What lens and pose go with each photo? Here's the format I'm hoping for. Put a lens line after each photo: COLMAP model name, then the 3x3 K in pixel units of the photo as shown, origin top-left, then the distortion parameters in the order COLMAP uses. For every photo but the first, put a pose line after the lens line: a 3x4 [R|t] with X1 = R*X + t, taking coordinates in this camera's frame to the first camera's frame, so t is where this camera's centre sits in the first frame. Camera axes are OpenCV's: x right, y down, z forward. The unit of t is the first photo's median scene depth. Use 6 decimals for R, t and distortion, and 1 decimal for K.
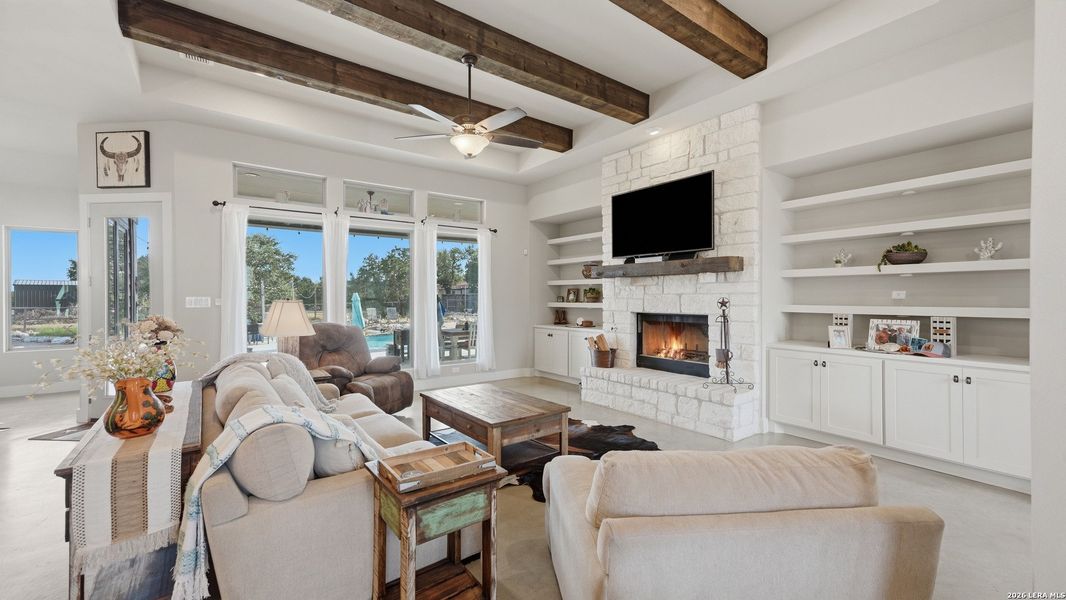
lens RADIAL K [[422.8, 0, 533.0], [0, 422.8, 300.0], [0, 0, 1]] dist [0.026438, 0.000238]
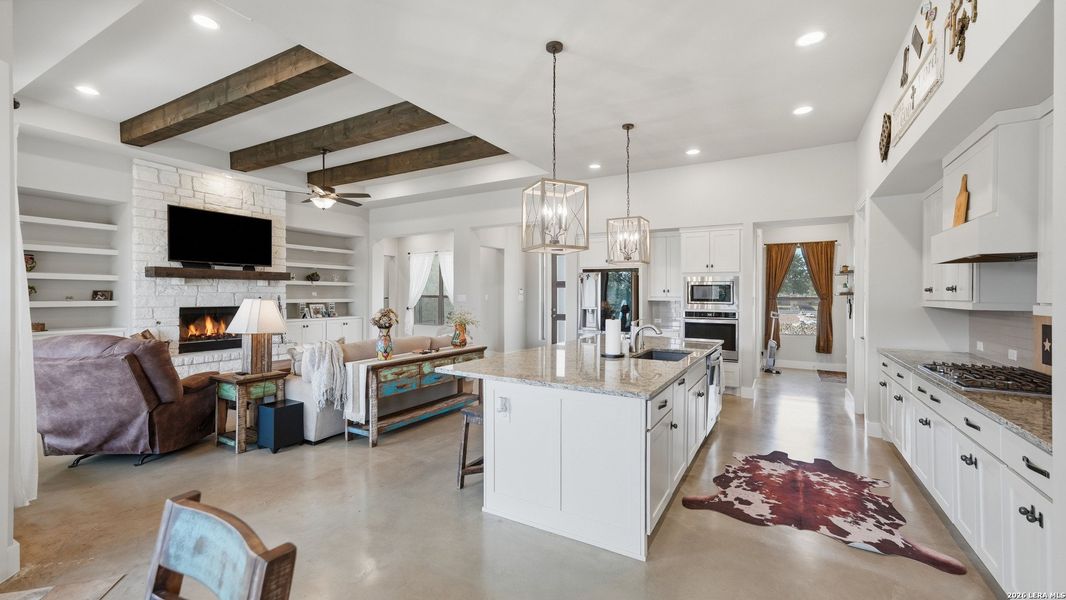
lens RADIAL K [[421.0, 0, 508.2], [0, 421.0, 295.7], [0, 0, 1]] dist [0.000781, 0.000117]
pose [[-0.329317, -0.001141, 0.944219, -1.451484], [0.005945, 0.999977, 0.003282, -0.002865], [-0.944201, 0.006695, -0.329302, 0.653048]]
